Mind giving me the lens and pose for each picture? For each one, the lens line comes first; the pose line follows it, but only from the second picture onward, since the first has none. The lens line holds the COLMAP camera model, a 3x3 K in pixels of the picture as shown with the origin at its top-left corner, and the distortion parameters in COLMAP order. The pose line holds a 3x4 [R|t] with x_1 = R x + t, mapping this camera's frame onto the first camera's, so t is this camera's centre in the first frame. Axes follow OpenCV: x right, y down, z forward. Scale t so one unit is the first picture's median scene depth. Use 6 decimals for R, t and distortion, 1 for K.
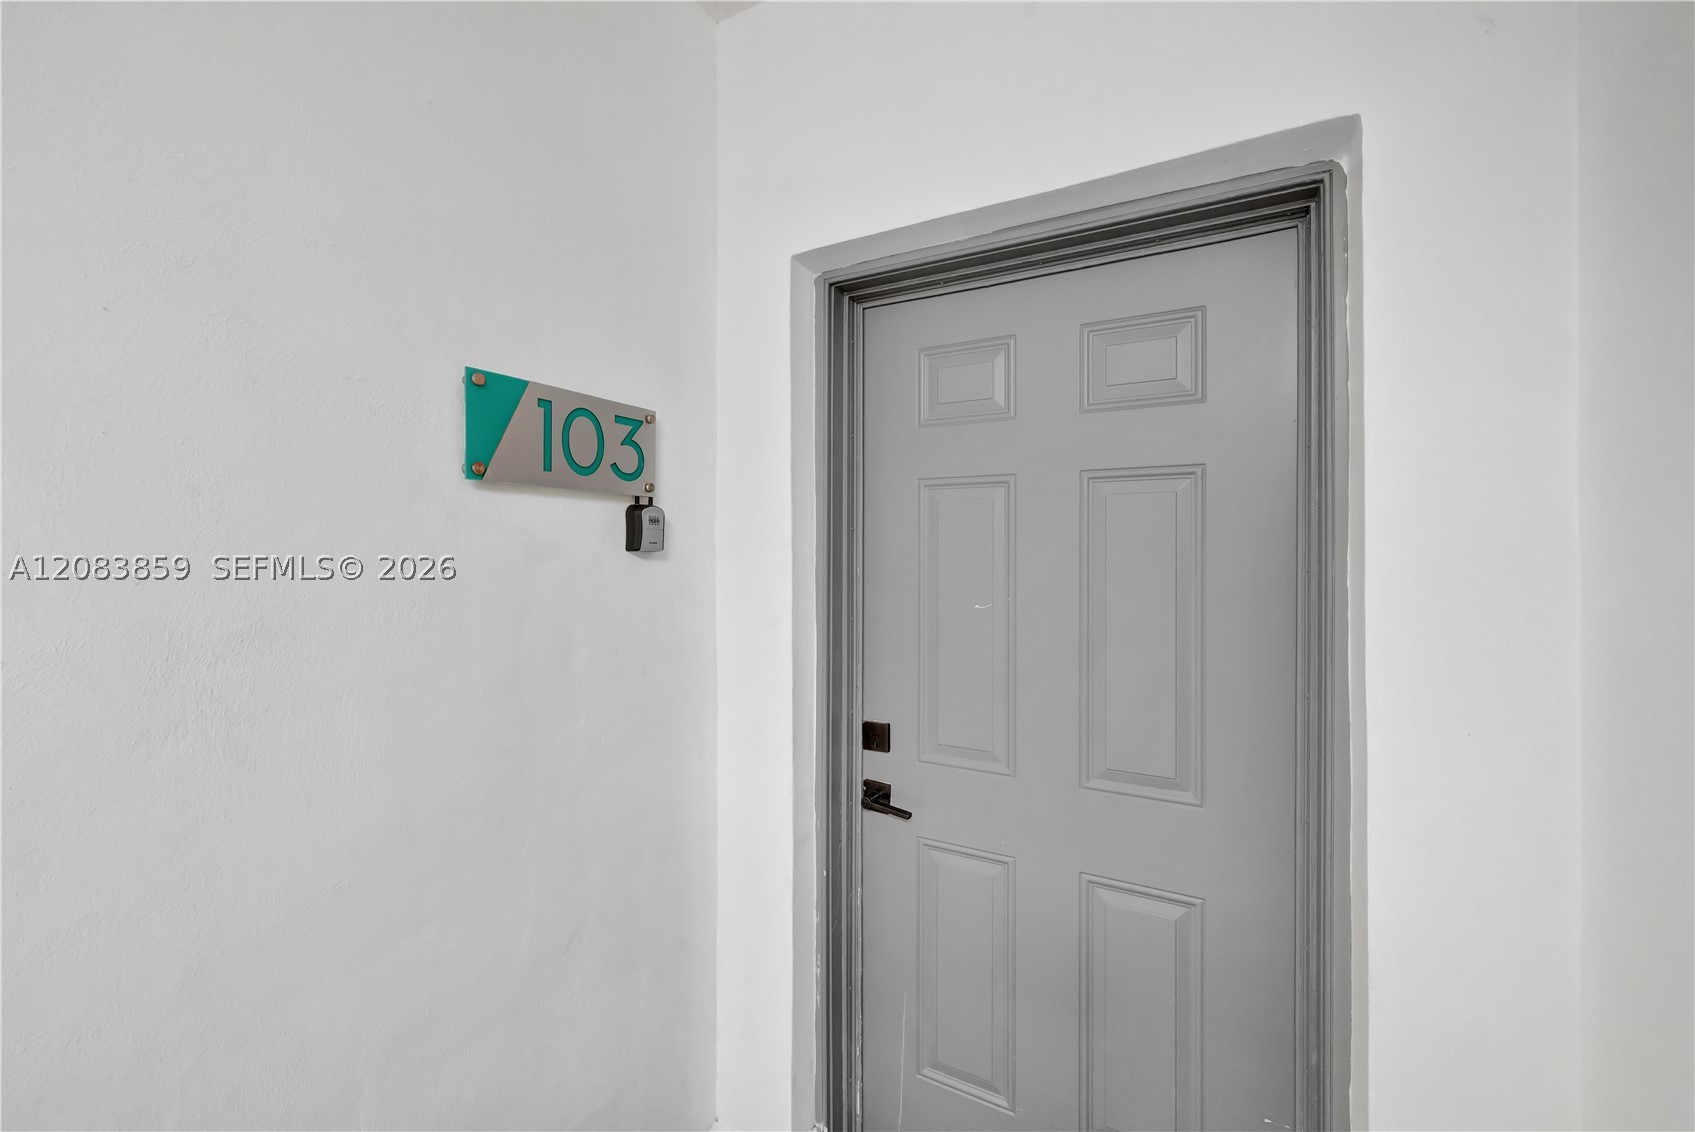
lens RADIAL K [[714.7, 0, 832.3], [0, 714.7, 560.3], [0, 0, 1]] dist [0.001296, 0.000061]
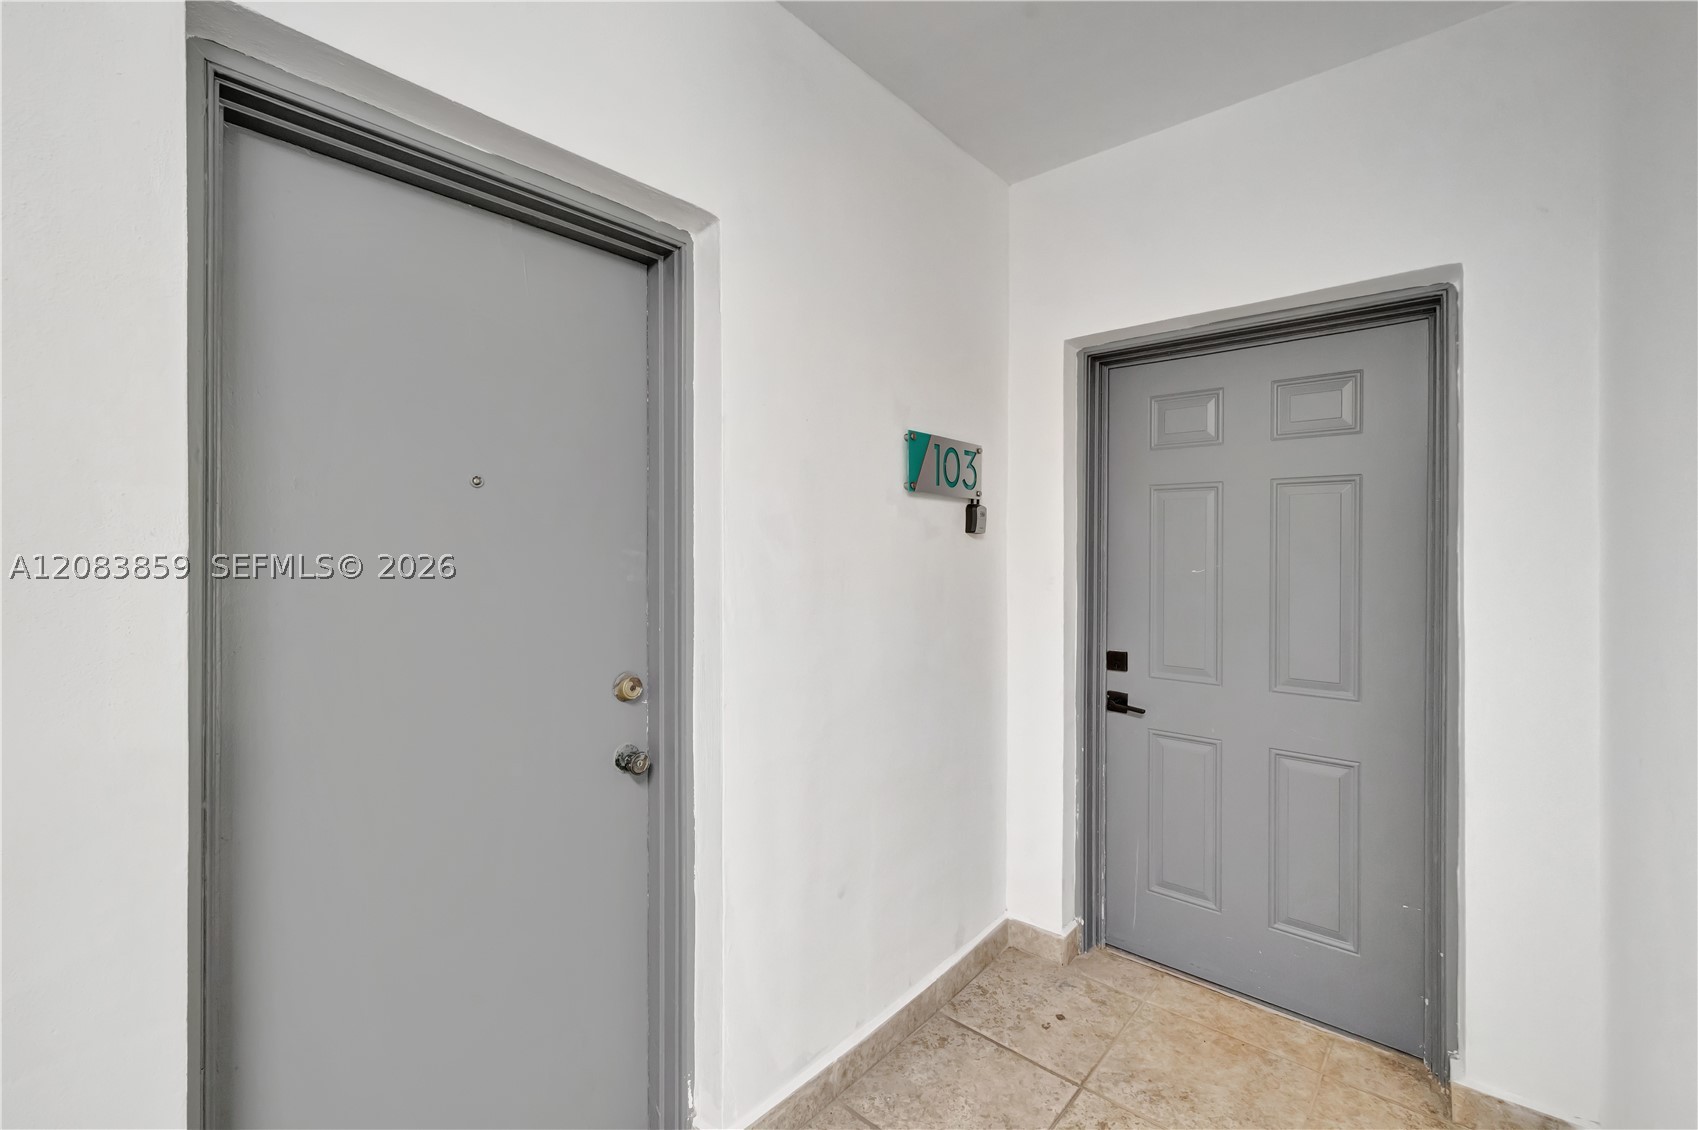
lens RADIAL K [[731.0, 0, 847.3], [0, 731.0, 558.6], [0, 0, 1]] dist [0.009515, 0.000284]
pose [[0.983883, 0.005952, -0.178715, -0.249149], [-0.006466, 0.999976, -0.002289, 0.049678], [0.178697, 0.003407, 0.983898, -0.665340]]
